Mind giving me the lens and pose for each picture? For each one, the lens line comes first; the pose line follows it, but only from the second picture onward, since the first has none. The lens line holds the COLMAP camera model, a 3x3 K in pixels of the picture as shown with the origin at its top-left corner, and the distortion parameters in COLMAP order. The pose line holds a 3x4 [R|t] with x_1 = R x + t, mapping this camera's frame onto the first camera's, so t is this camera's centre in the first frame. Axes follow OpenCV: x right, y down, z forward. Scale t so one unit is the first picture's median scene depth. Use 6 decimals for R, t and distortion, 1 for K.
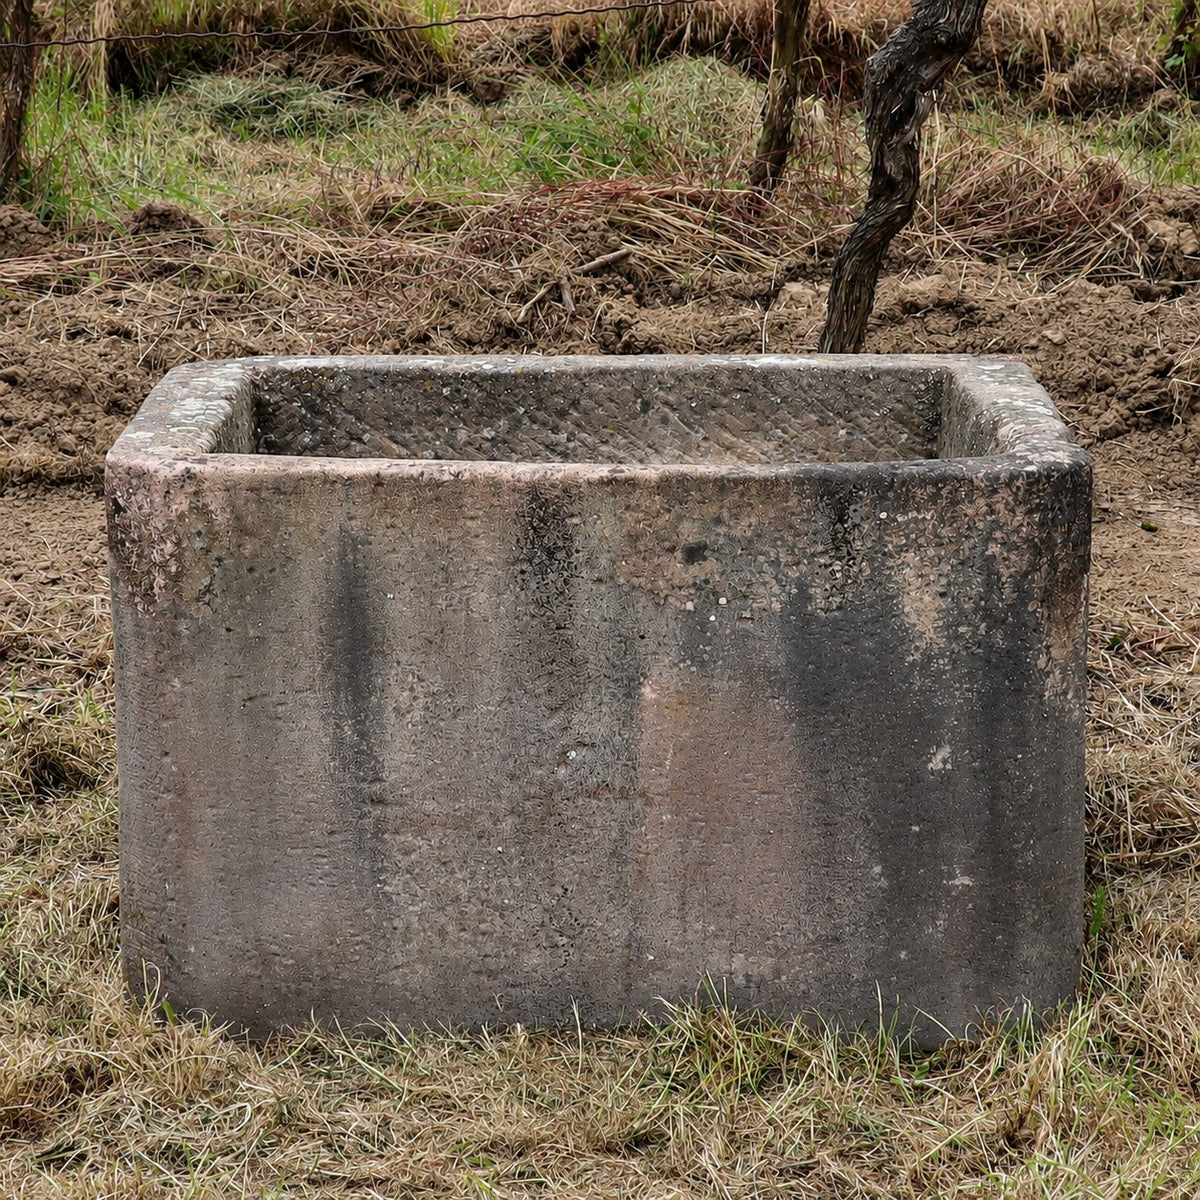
lens RADIAL K [[3215.8, 0, 592.6], [0, 3215.8, 608.1], [0, 0, 1]] dist [-0.019196, 0.000000]
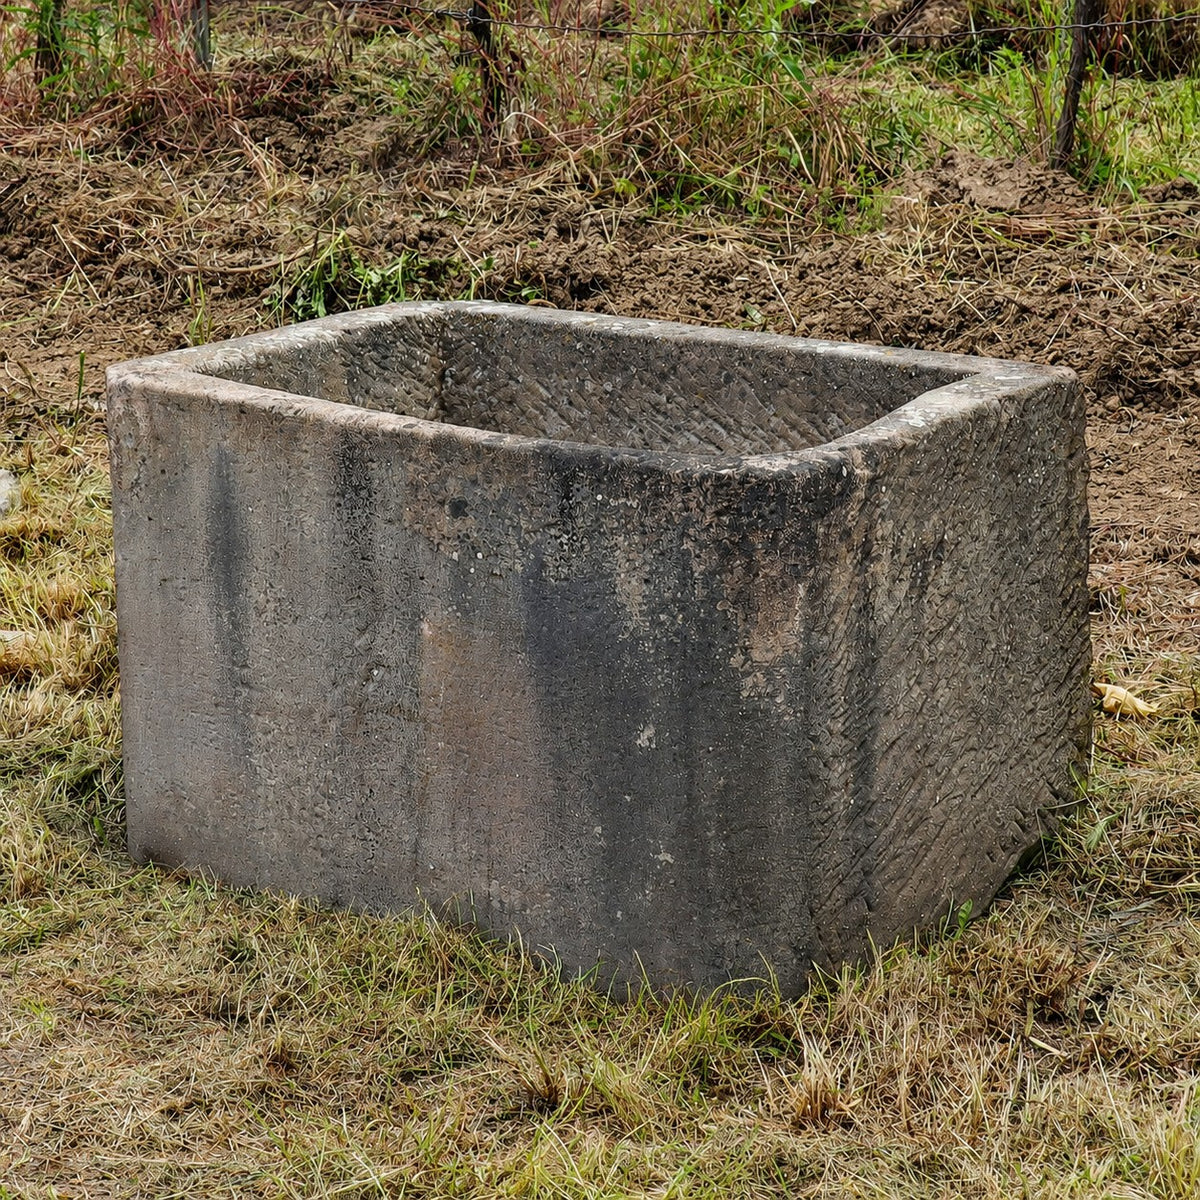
lens RADIAL K [[2636.7, 0, 610.4], [0, 2636.7, 588.0], [0, 0, 1]] dist [0.150950, 0.000000]
pose [[0.820955, 0.153270, -0.550038, 0.566480], [-0.133295, 0.988127, 0.076398, -0.065314], [0.555217, 0.010598, 0.831638, 0.281537]]
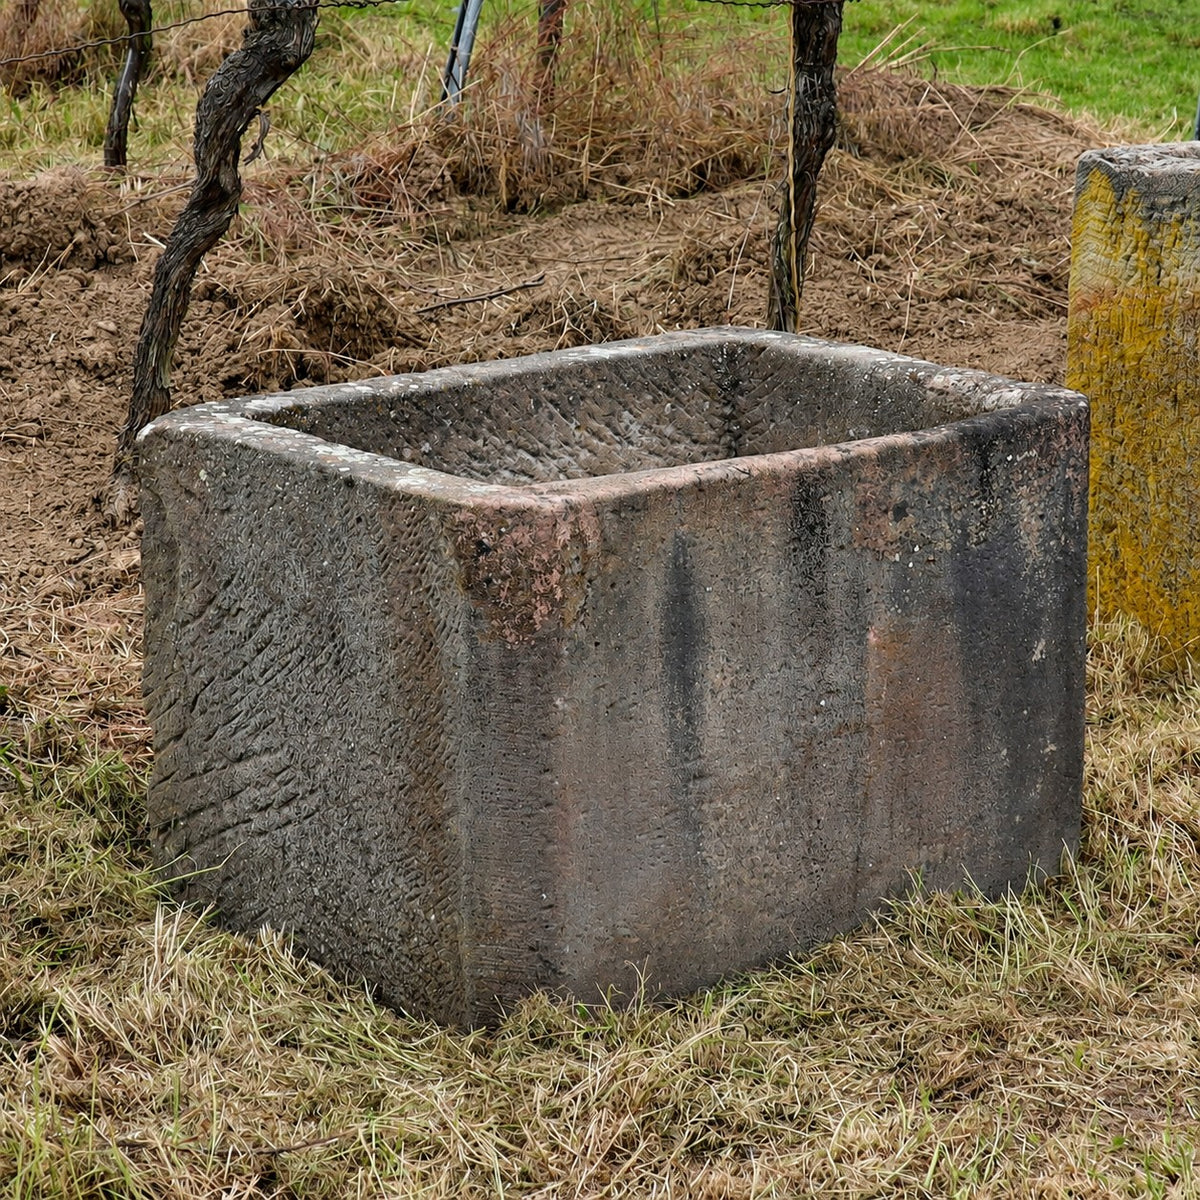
lens RADIAL K [[3215.8, 0, 603.8], [0, 3215.8, 597.5], [0, 0, 1]] dist [-0.019196, 0.000000]
pose [[0.753468, -0.159202, 0.637919, -0.793519], [0.150590, 0.986237, 0.068263, -0.081603], [-0.640007, 0.044630, 0.767072, 0.172782]]
